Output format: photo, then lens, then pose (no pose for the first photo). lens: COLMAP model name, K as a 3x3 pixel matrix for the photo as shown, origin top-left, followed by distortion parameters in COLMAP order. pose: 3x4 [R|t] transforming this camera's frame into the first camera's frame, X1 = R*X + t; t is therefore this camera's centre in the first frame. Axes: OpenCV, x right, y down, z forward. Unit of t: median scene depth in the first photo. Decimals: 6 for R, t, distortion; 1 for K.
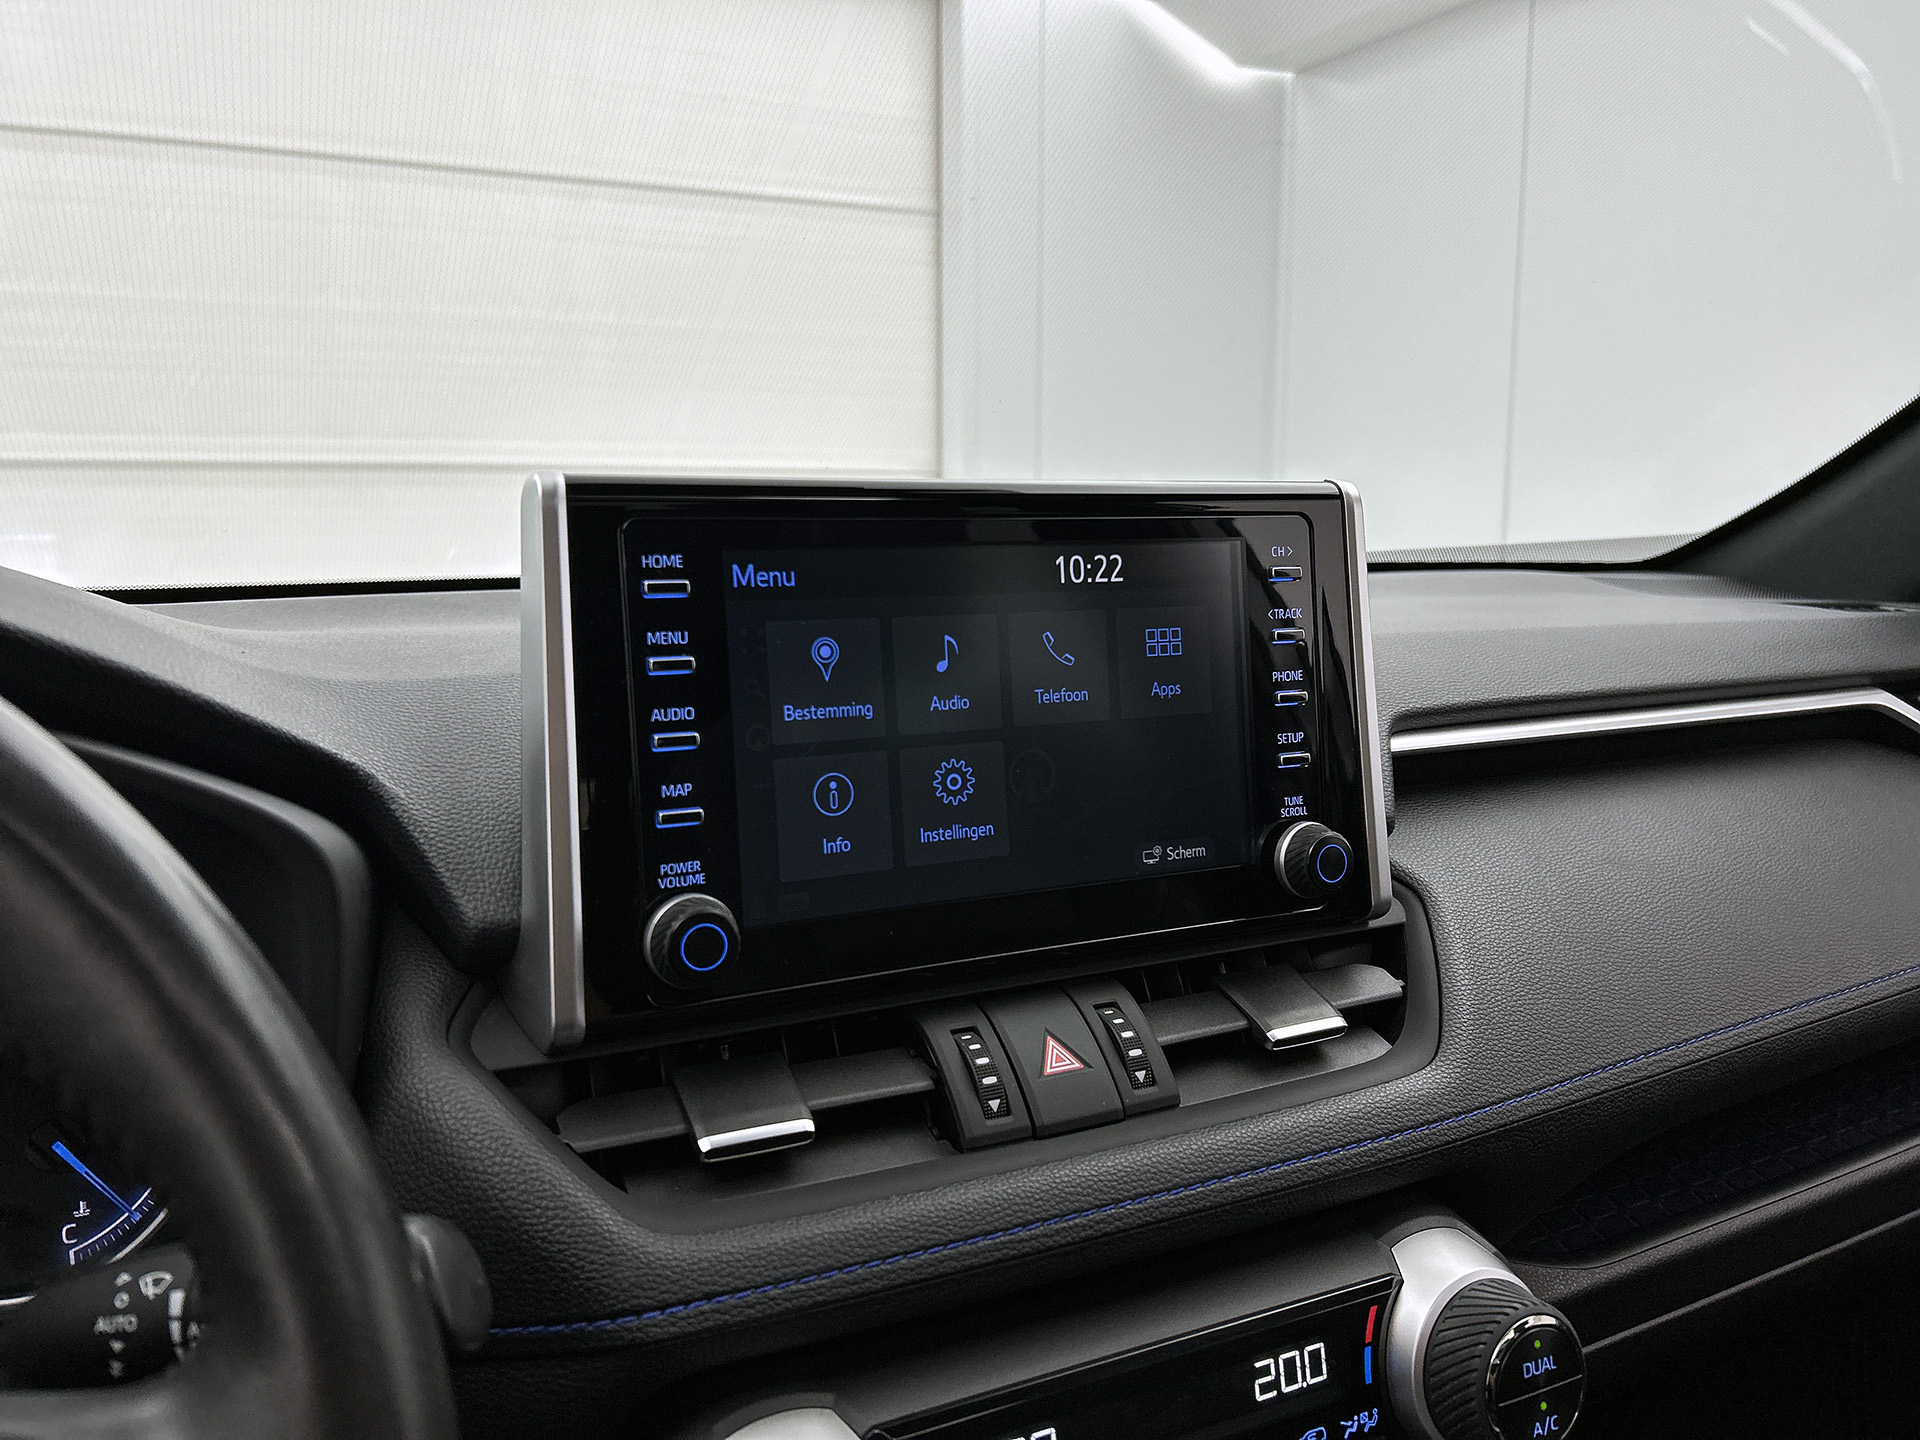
lens RADIAL K [[1461.9, 0, 959.6], [0, 1461.9, 720.0], [0, 0, 1]] dist [0.064823, -0.070975]
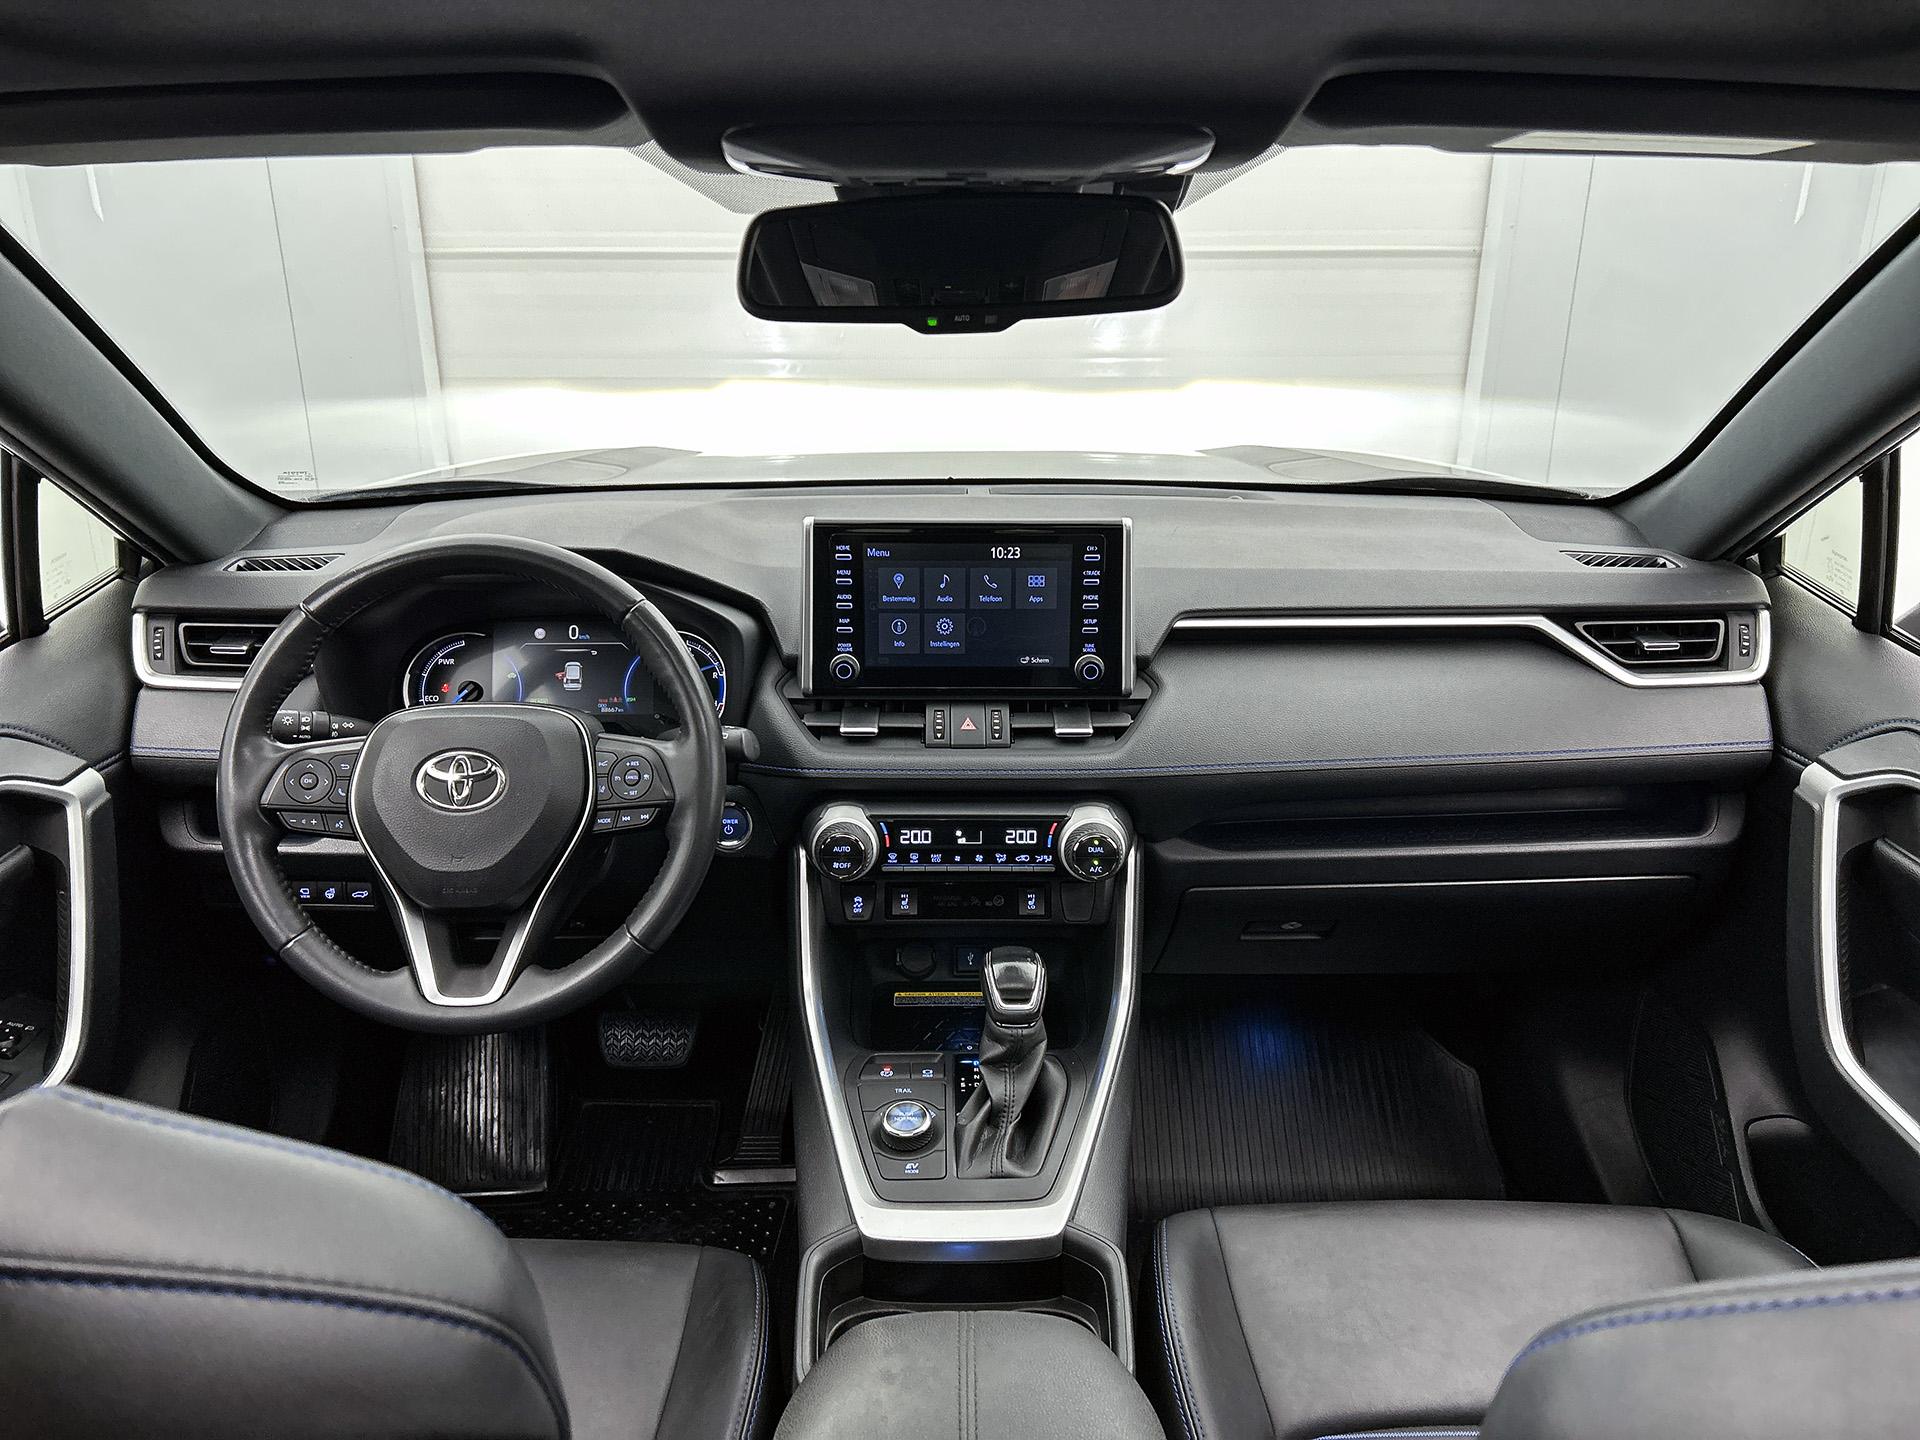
lens RADIAL K [[1461.9, 0, 987.2], [0, 1461.9, 716.4], [0, 0, 1]] dist [0.064823, -0.070975]
pose [[0.900181, 0.152782, -0.407839, 1.311359], [-0.066799, 0.973803, 0.217360, -0.427979], [0.430364, -0.168420, 0.886804, -1.586970]]
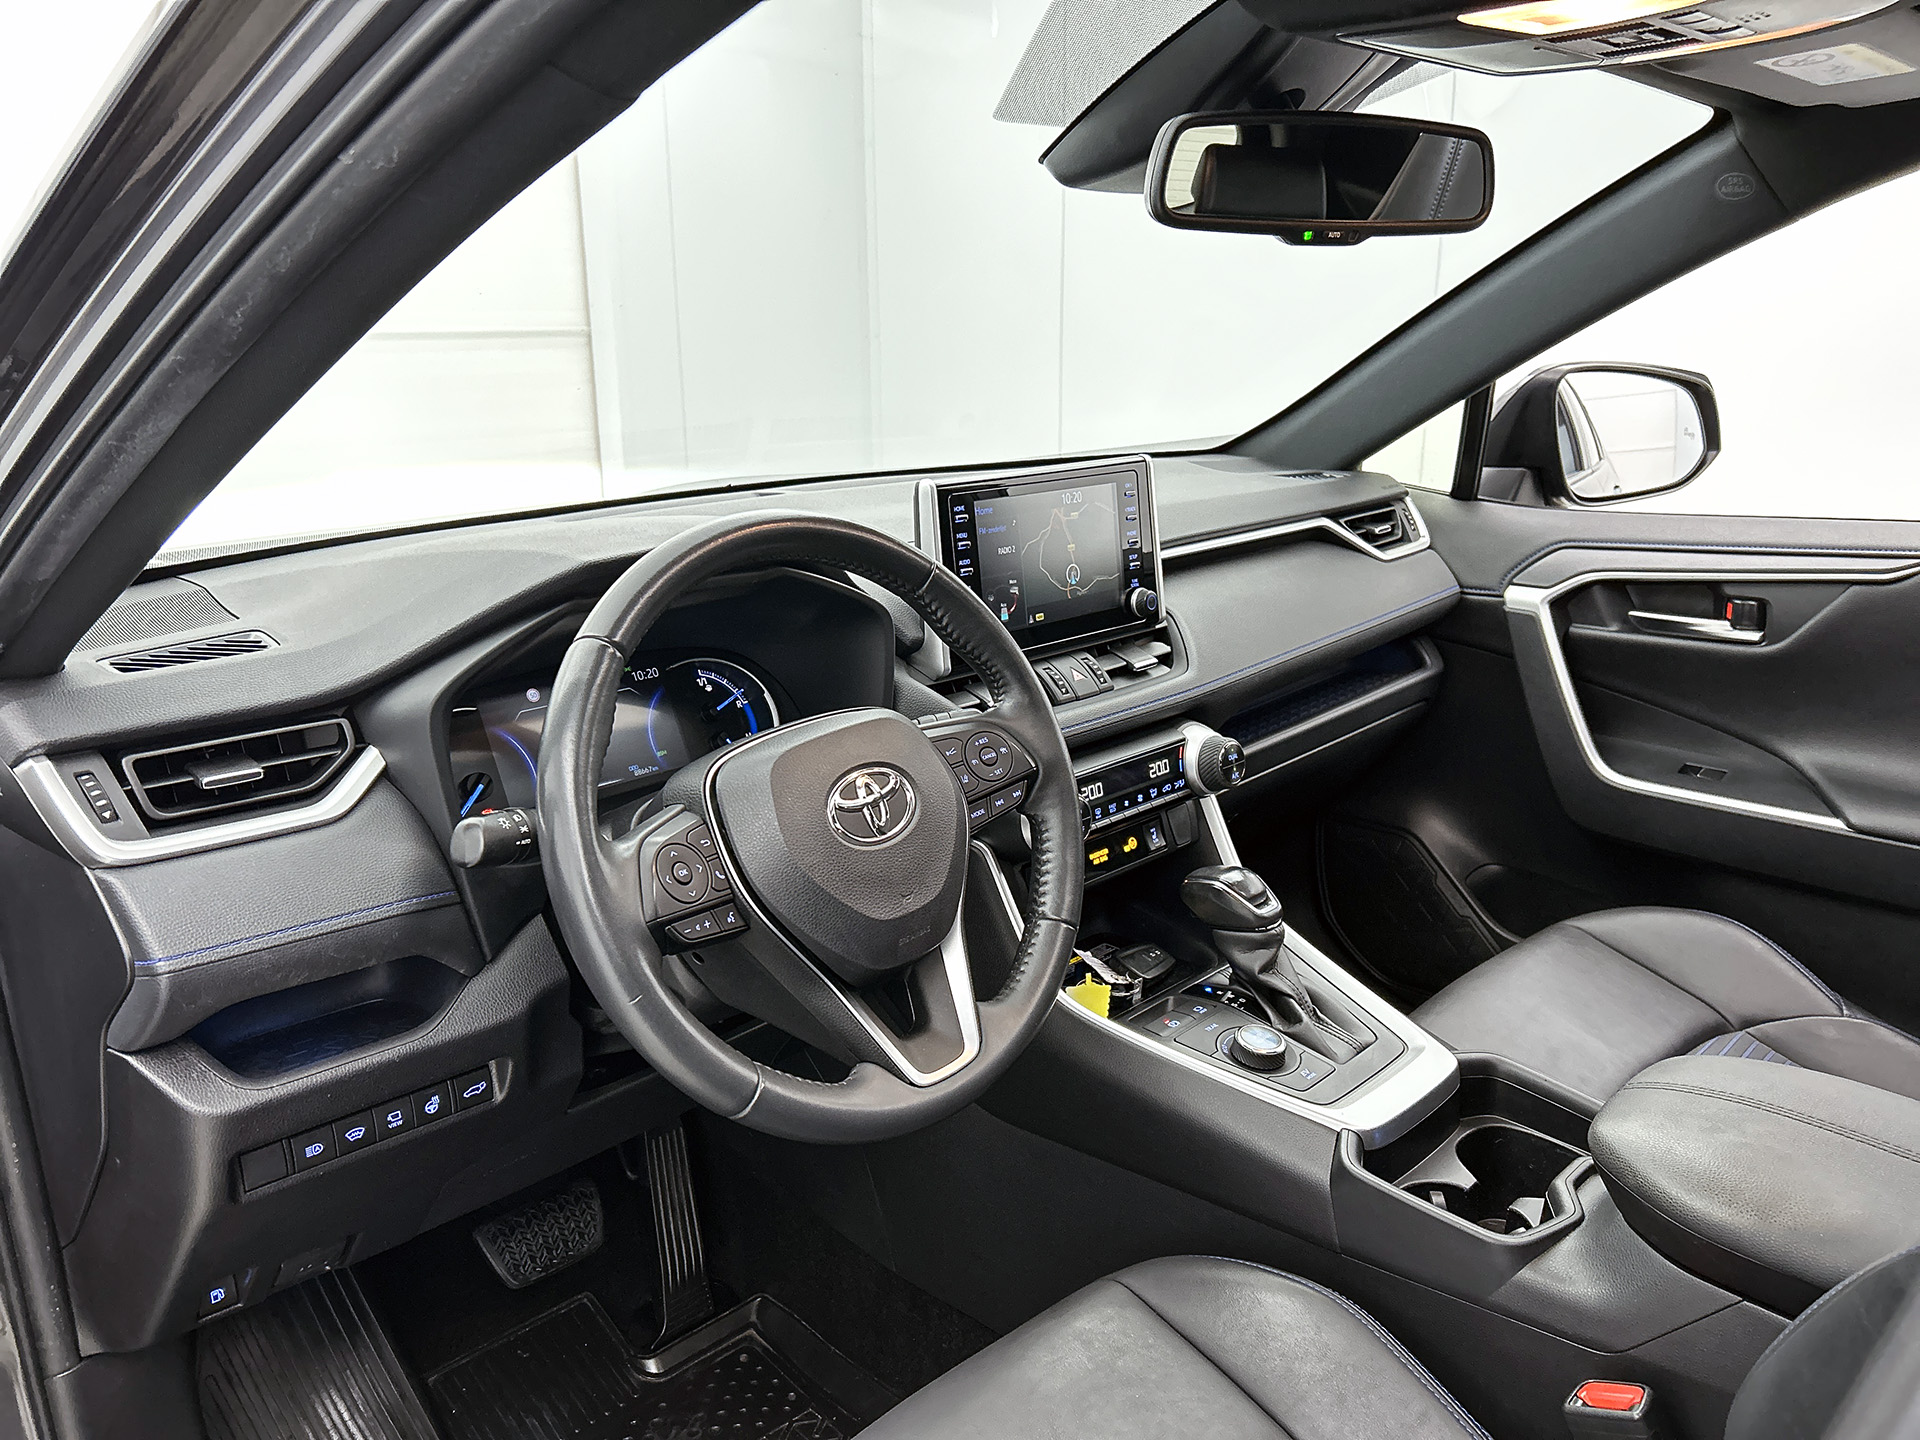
lens RADIAL K [[1461.9, 0, 960.0], [0, 1461.9, 735.3], [0, 0, 1]] dist [0.064823, -0.070975]
pose [[0.948052, -0.098253, 0.302562, -1.040062], [0.057454, 0.988352, 0.140926, -0.068334], [-0.312884, -0.116222, 0.942654, -1.650191]]
